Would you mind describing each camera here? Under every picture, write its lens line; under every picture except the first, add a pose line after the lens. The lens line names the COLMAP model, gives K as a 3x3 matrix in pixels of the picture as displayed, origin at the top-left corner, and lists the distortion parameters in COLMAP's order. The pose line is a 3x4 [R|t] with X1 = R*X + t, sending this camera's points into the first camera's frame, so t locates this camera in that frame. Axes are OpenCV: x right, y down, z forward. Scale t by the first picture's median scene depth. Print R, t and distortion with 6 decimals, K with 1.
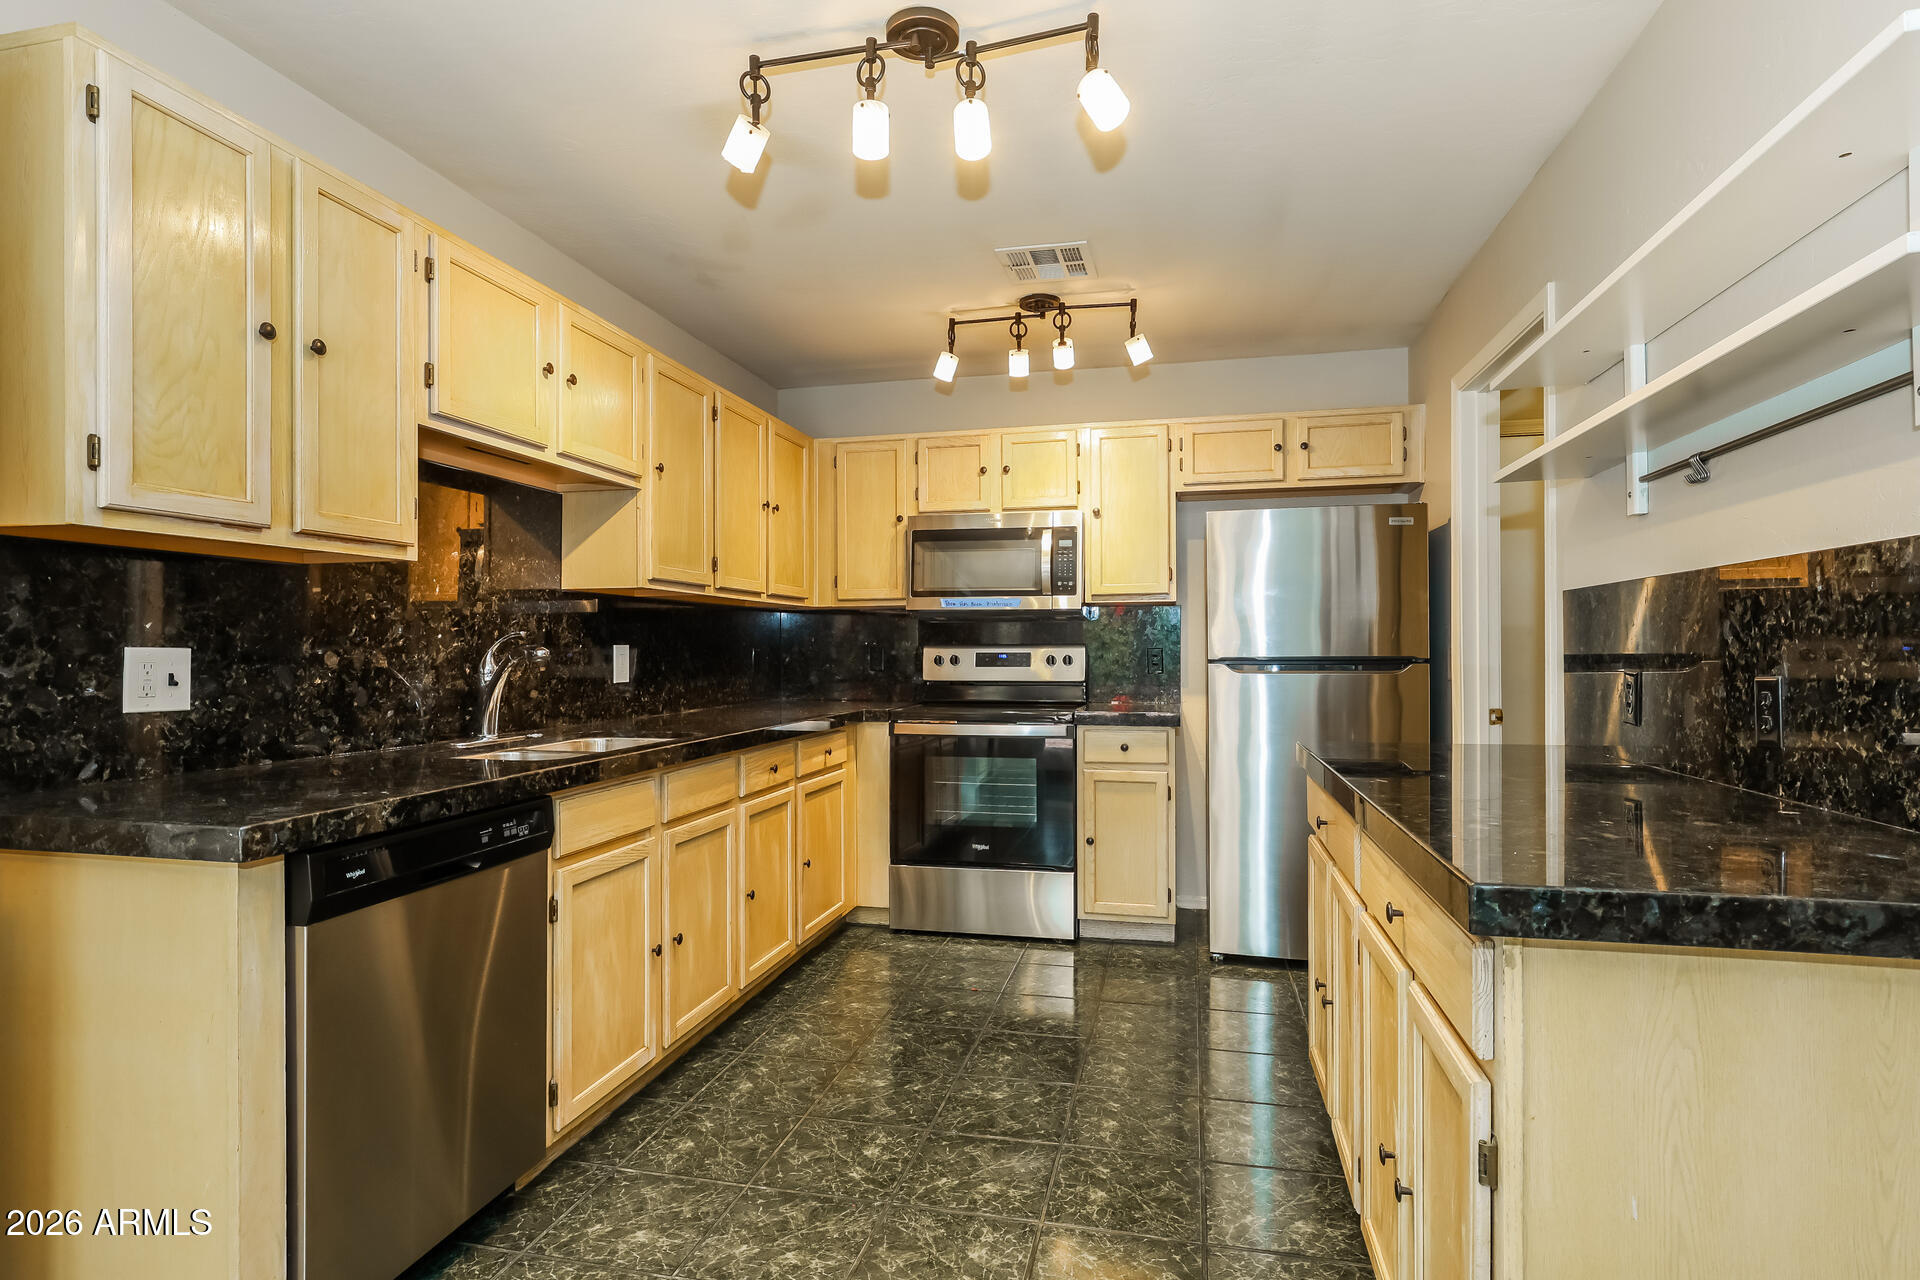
lens RADIAL K [[975.5, 0, 960.0], [0, 975.5, 640.0], [0, 0, 1]] dist [-0.018331, -0.000254]
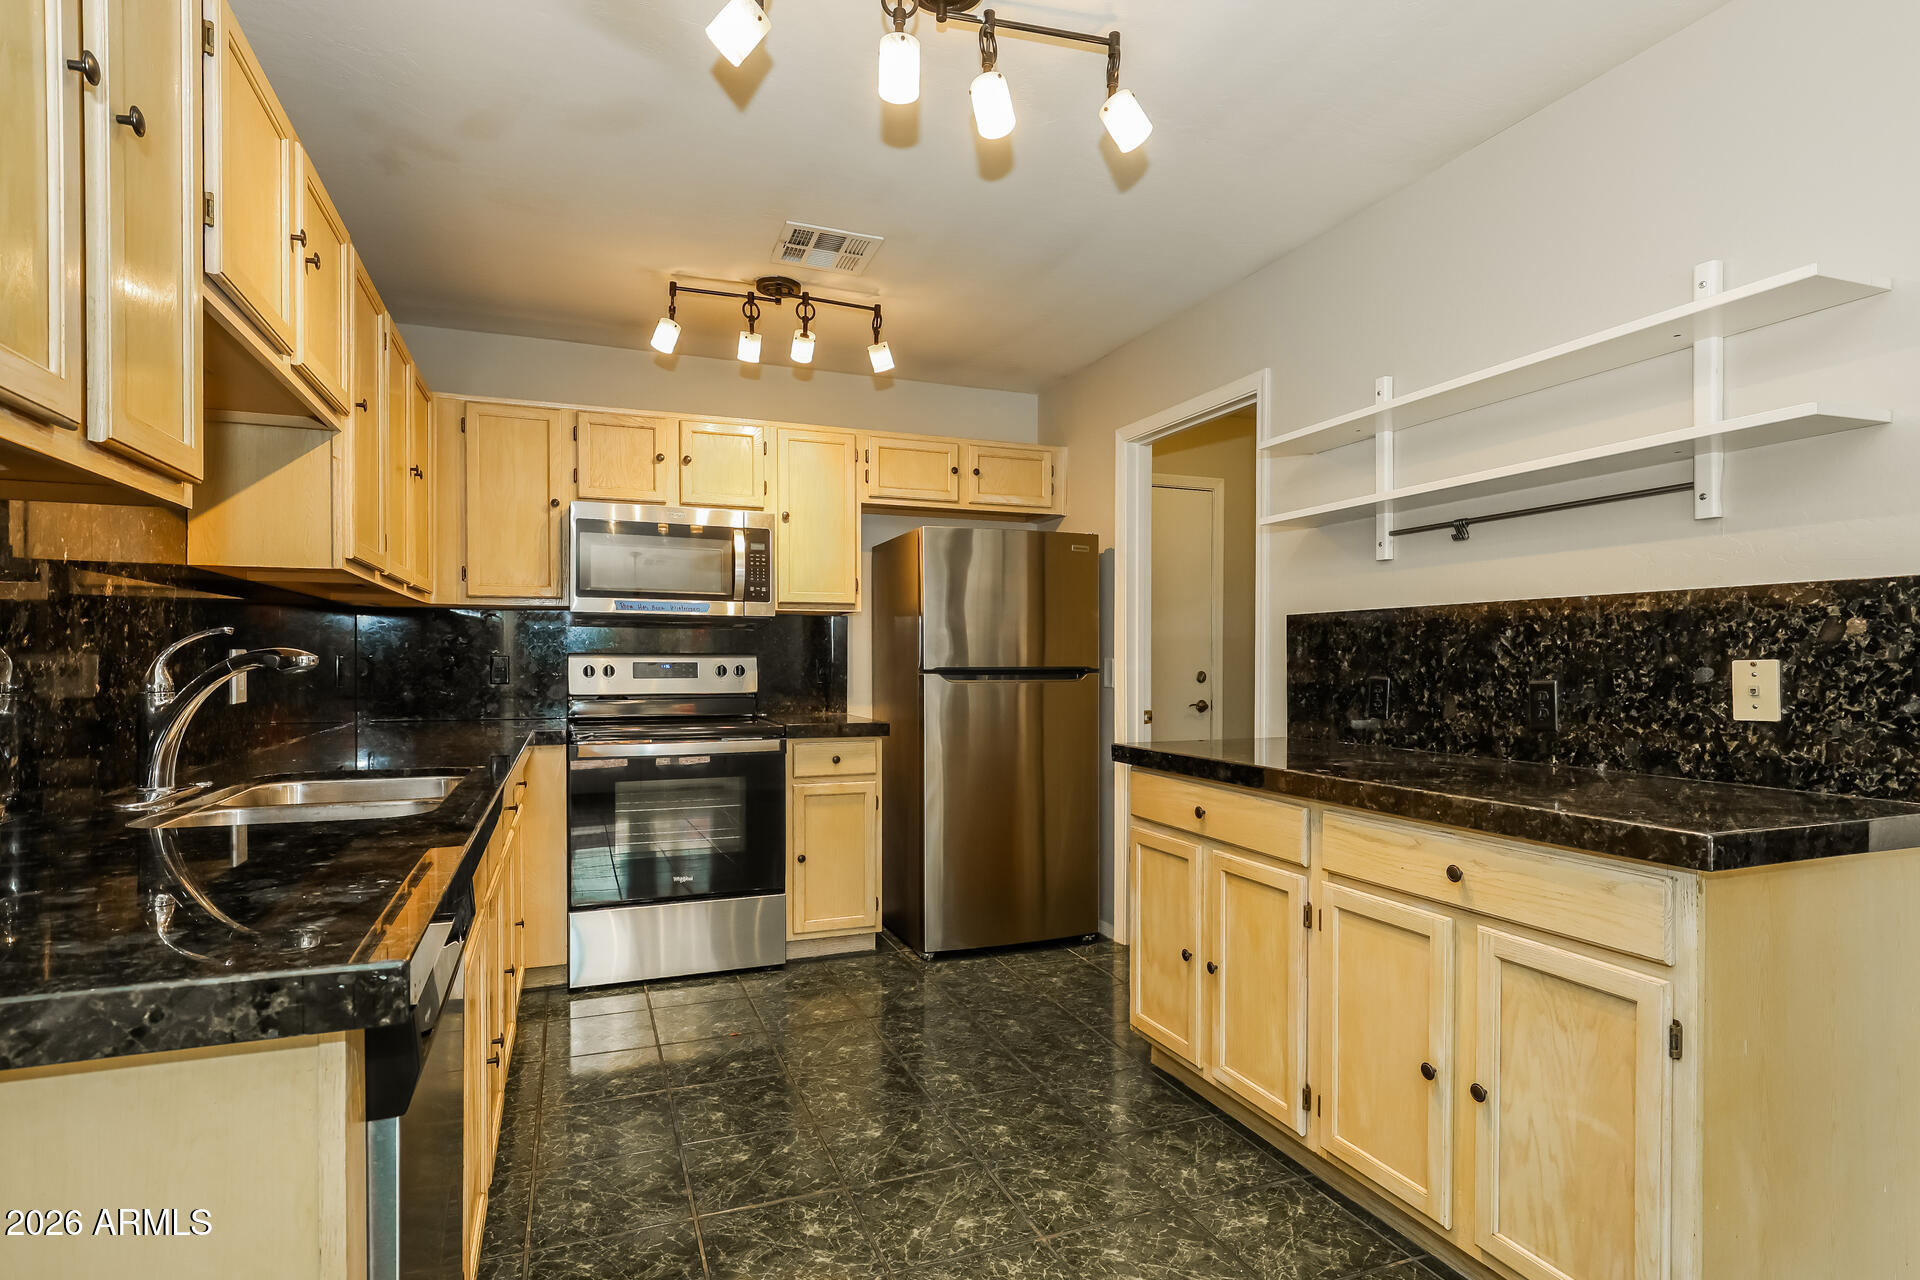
lens RADIAL K [[972.6, 0, 958.6], [0, 972.6, 663.4], [0, 0, 1]] dist [-0.016435, 0.000534]
pose [[0.823219, 0.003202, 0.567715, -0.297587], [-0.010406, 0.999901, 0.009450, 0.003150], [-0.567629, -0.013687, 0.823171, 0.131502]]
